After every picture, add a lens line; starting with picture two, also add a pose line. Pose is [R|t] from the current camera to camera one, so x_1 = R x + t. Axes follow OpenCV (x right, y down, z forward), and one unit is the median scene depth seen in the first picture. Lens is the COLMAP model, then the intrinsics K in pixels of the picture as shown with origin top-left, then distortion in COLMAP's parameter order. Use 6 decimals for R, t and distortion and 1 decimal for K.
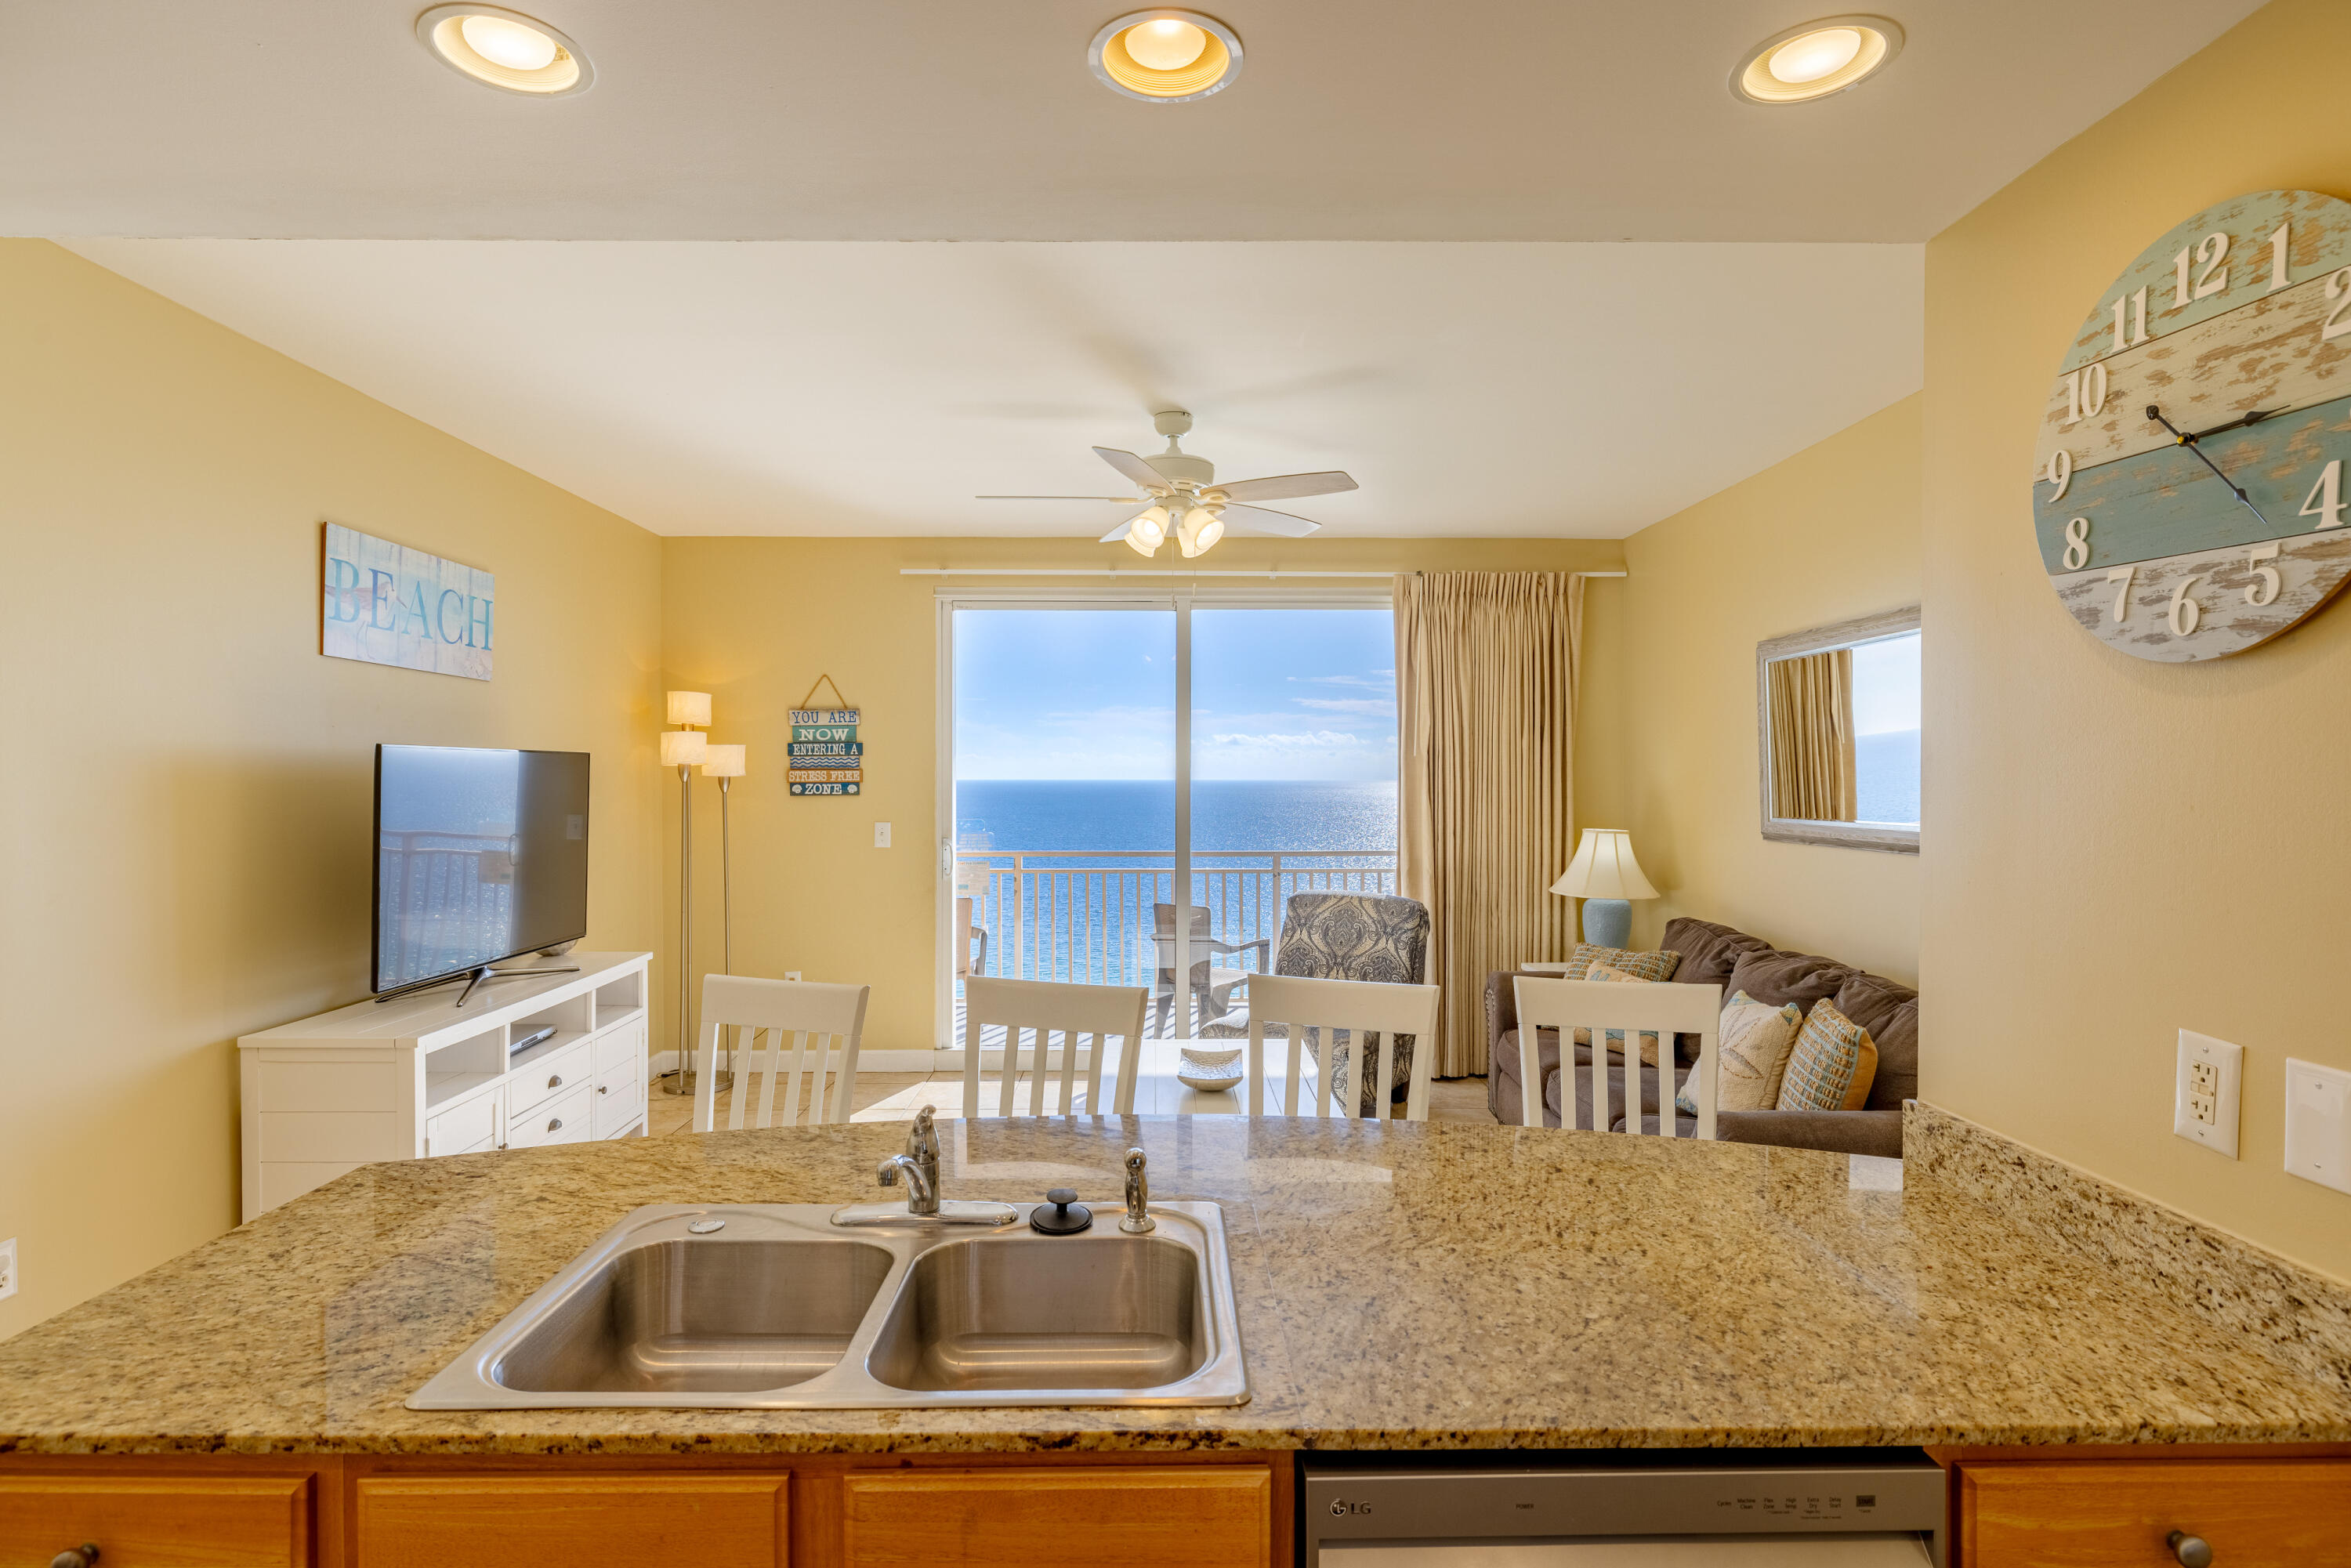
lens RADIAL K [[1203.5, 0, 1168.6], [0, 1203.5, 786.3], [0, 0, 1]] dist [0.003154, -0.001217]
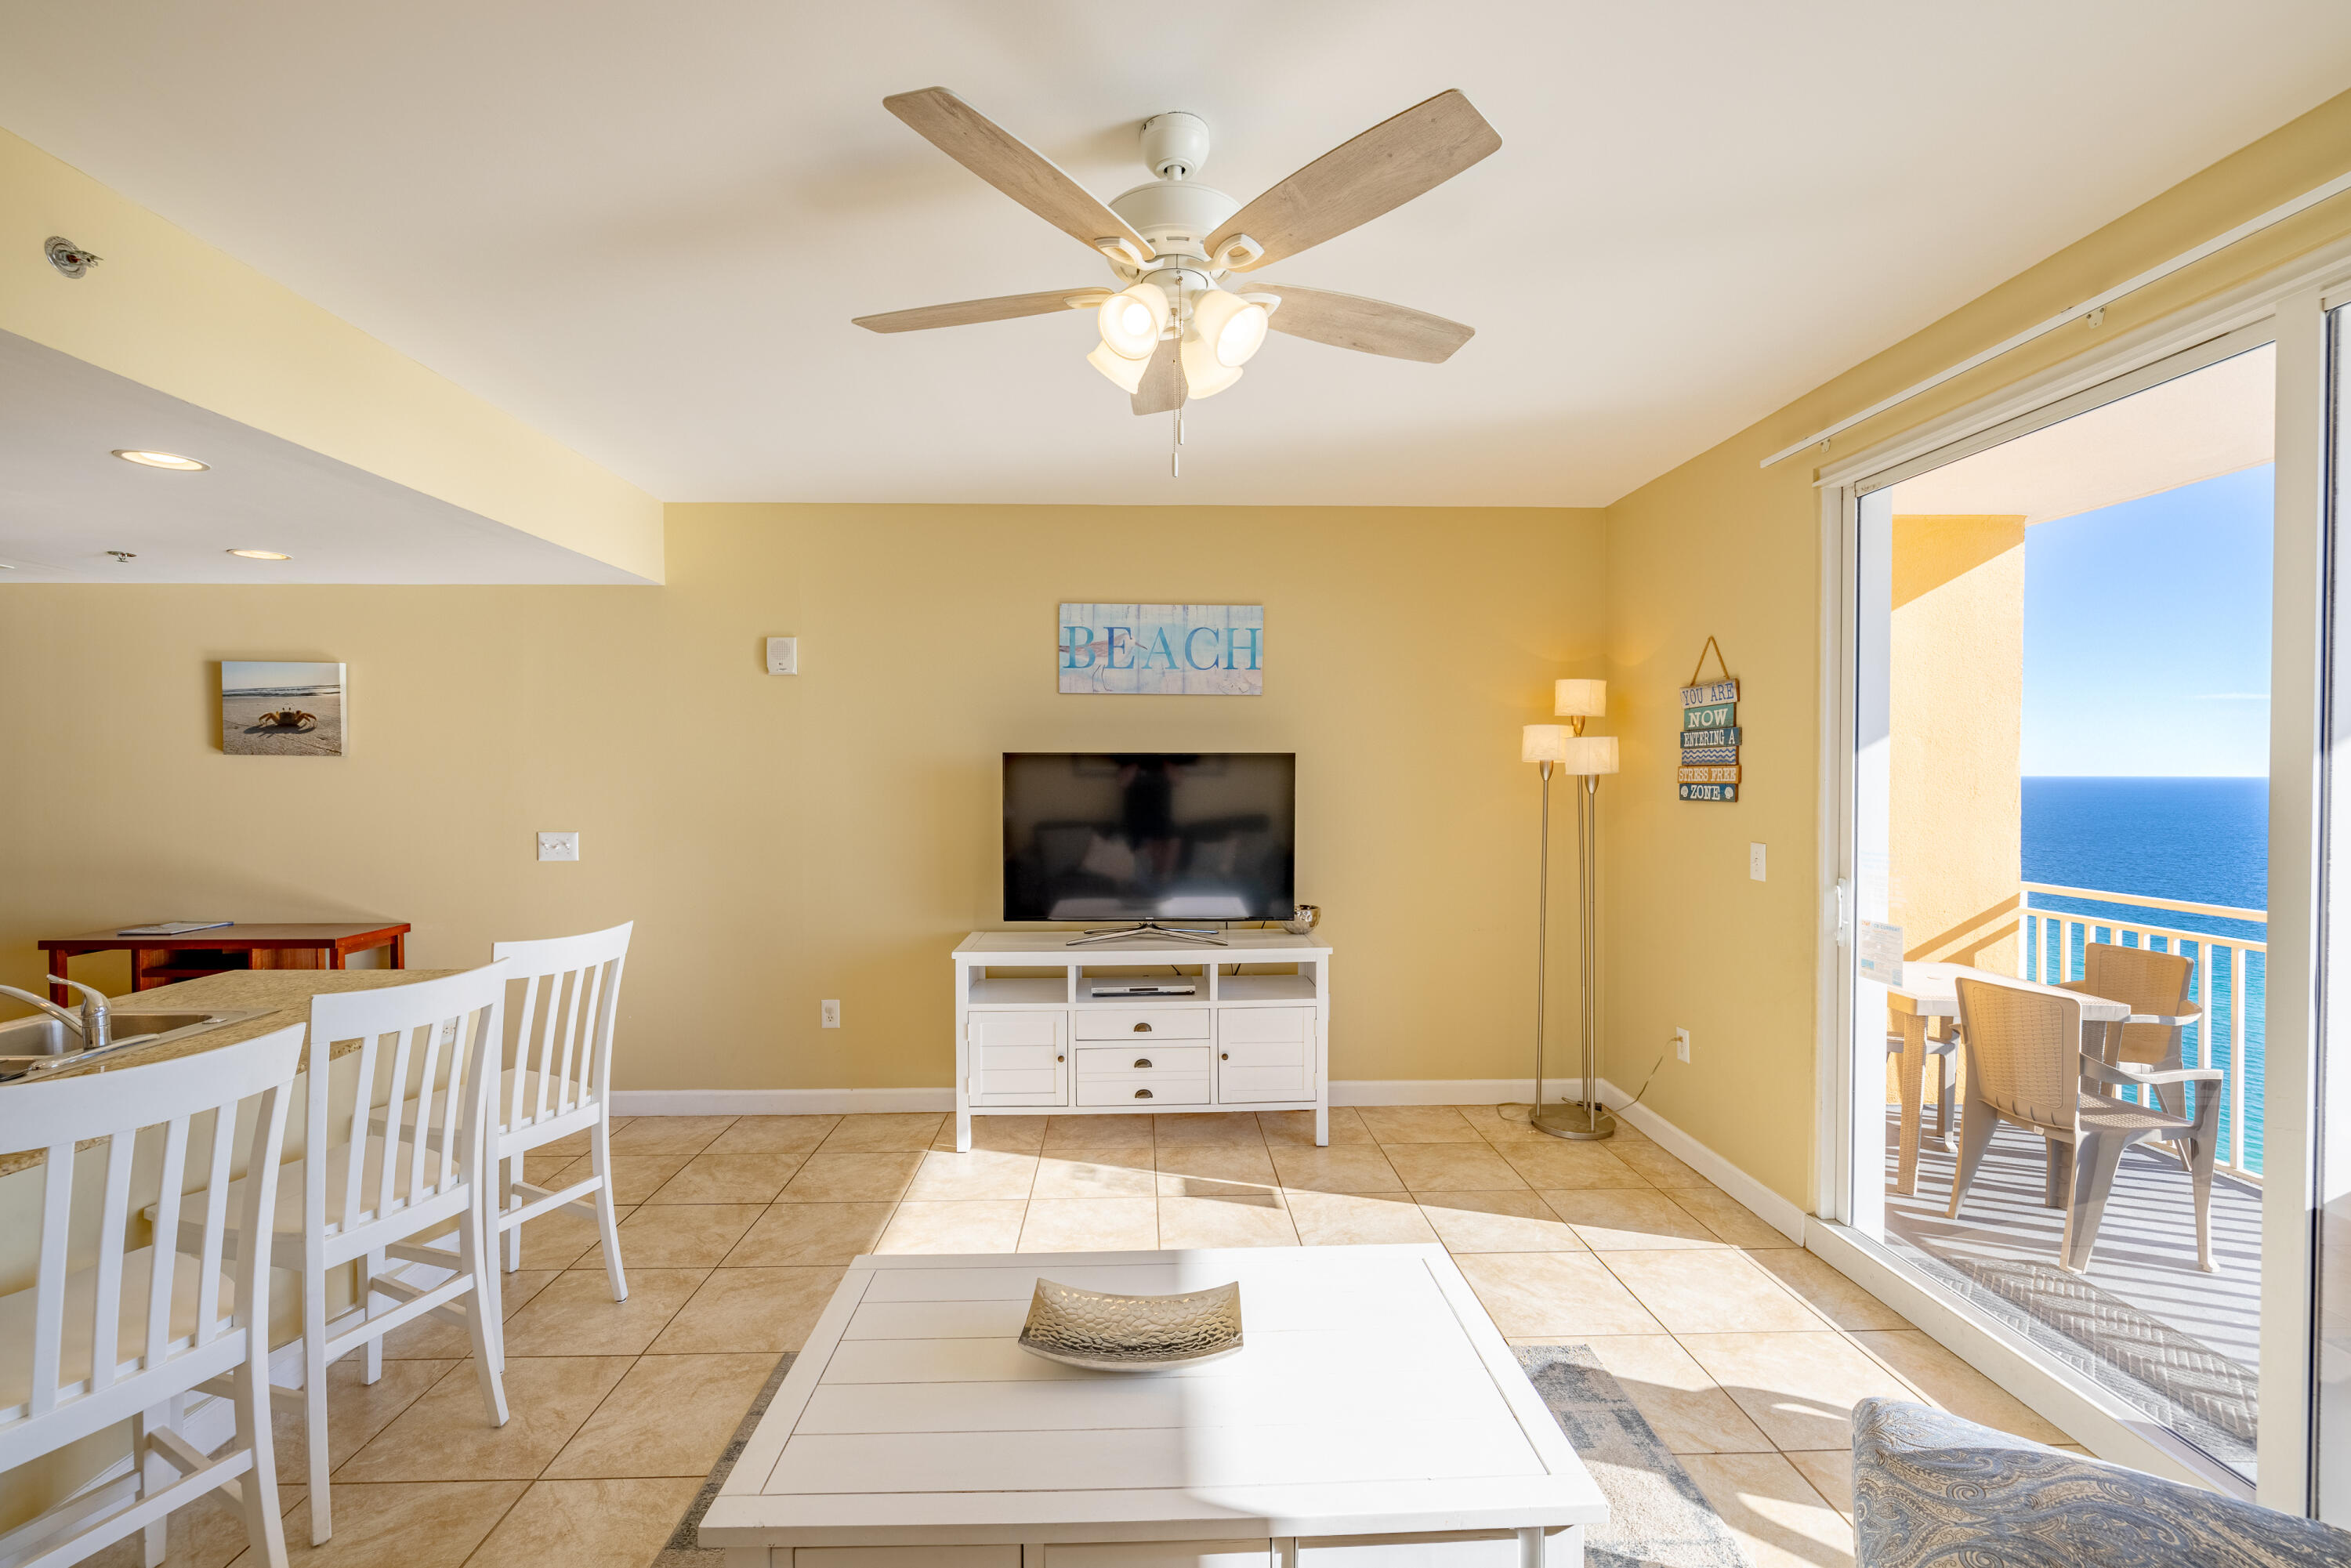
lens RADIAL K [[981.5, 0, 1165.0], [0, 981.5, 781.7], [0, 0, 1]] dist [0.000681, 0.000200]
pose [[0.016713, 0.010906, -0.999801, 0.418783], [-0.009175, 0.999900, 0.010754, -0.010273], [0.999818, 0.008994, 0.016811, 0.895781]]
